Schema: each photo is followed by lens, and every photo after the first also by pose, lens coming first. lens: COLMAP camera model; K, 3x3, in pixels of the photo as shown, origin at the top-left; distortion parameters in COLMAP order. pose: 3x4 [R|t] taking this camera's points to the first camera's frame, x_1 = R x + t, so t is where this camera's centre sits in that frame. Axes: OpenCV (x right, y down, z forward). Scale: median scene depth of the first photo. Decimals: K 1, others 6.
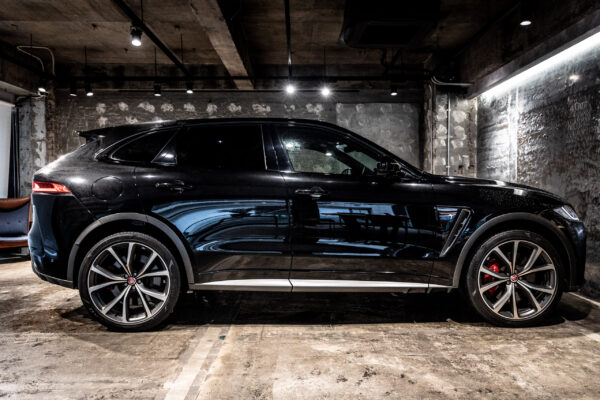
lens RADIAL K [[427.1, 0, 302.6], [0, 427.1, 201.0], [0, 0, 1]] dist [0.000075, 0.000467]
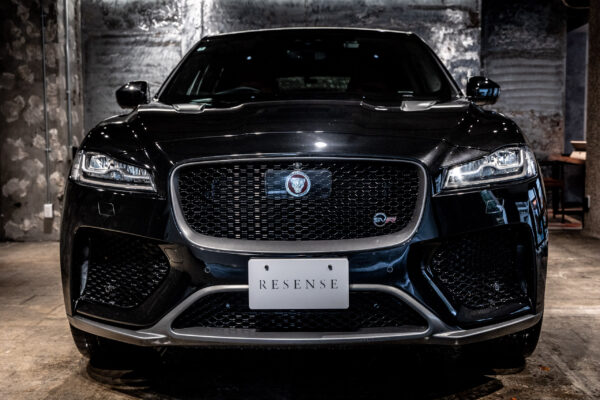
lens RADIAL K [[776.4, 0, 301.2], [0, 776.4, 199.1], [0, 0, 1]] dist [0.015950, -0.002025]
pose [[0.064327, -0.080339, 0.994690, -1.497377], [0.033738, 0.996359, 0.078292, -0.007311], [-0.997358, 0.028523, 0.066803, 1.201636]]
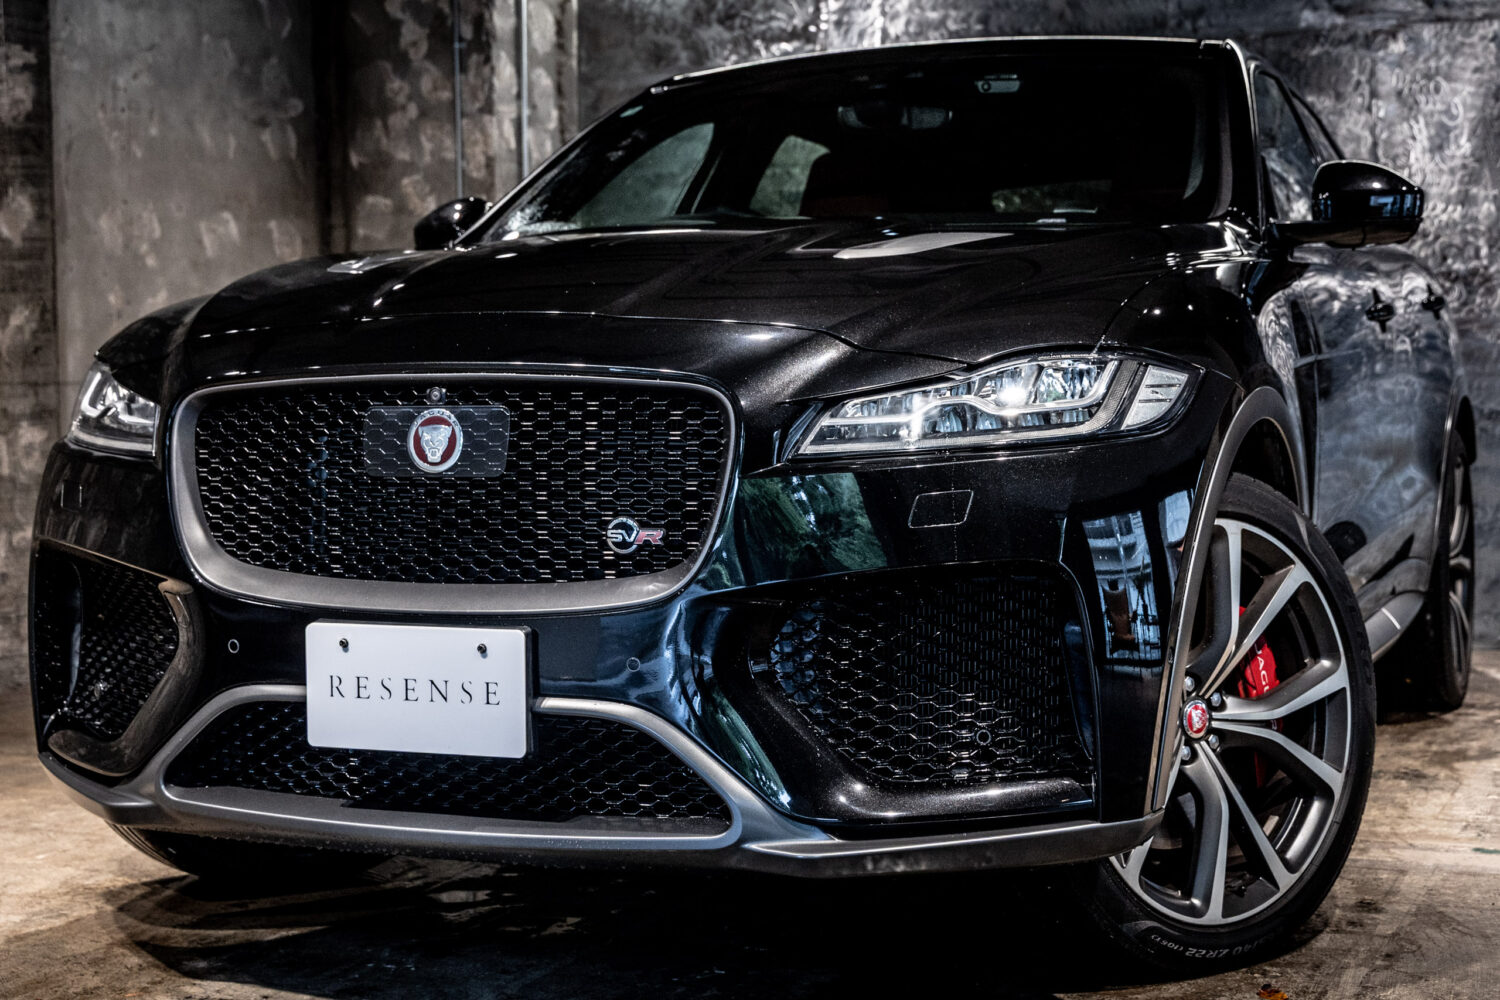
lens RADIAL K [[2328.4, 0, 755.6], [0, 2328.4, 479.3], [0, 0, 1]] dist [0.038645, -0.079603]
pose [[0.405795, -0.041403, 0.913026, -1.522228], [0.035793, 0.998927, 0.029390, 0.031561], [-0.913263, 0.020754, 0.406842, 0.755945]]
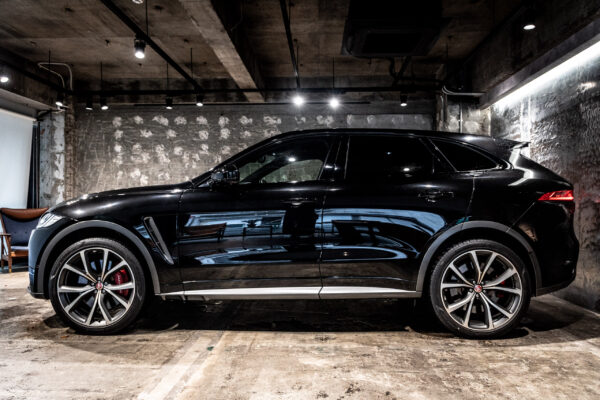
lens RADIAL K [[424.0, 0, 302.3], [0, 424.0, 201.3], [0, 0, 1]] dist [-0.002112, -0.000947]
pose [[0.998313, 0.002967, -0.057979, 0.071793], [-0.004883, 0.999446, -0.032936, 0.012271], [0.057849, 0.033164, 0.997774, 0.029142]]
